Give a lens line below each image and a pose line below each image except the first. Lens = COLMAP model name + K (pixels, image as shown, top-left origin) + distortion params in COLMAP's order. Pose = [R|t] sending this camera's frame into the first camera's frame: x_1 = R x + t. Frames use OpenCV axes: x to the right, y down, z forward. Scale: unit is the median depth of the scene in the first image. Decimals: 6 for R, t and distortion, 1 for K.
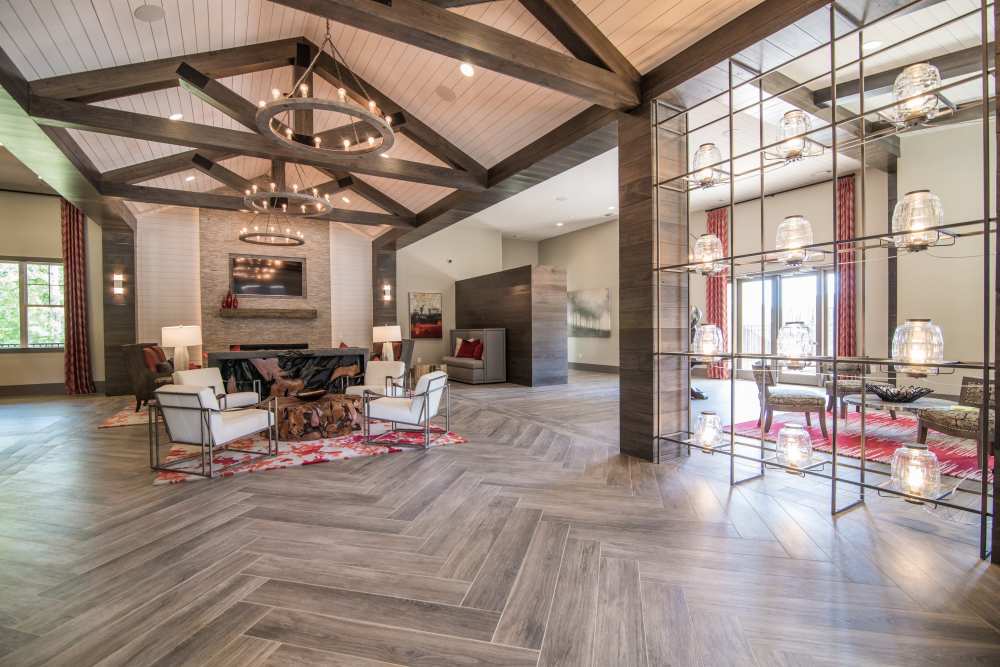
lens RADIAL K [[459.5, 0, 499.5], [0, 459.5, 334.0], [0, 0, 1]] dist [-0.020036, 0.001936]
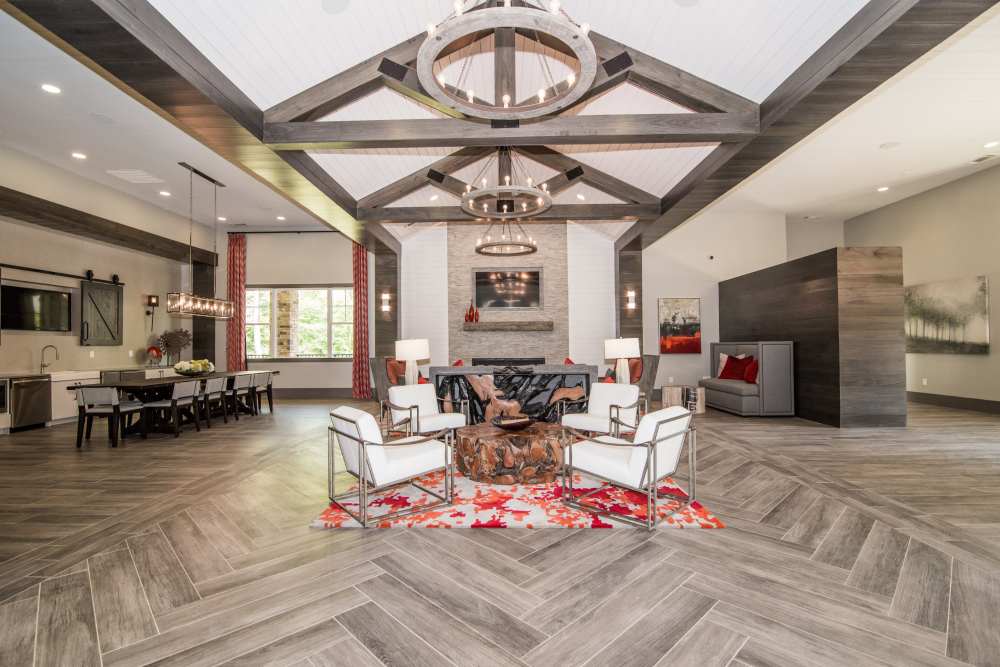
lens RADIAL K [[459.5, 0, 500.8], [0, 459.5, 337.4], [0, 0, 1]] dist [-0.020036, 0.001936]
pose [[0.850035, -0.006703, -0.526684, -0.000418], [-0.004148, 0.999803, -0.019419, -0.002884], [0.526710, 0.018691, 0.849839, 0.196244]]
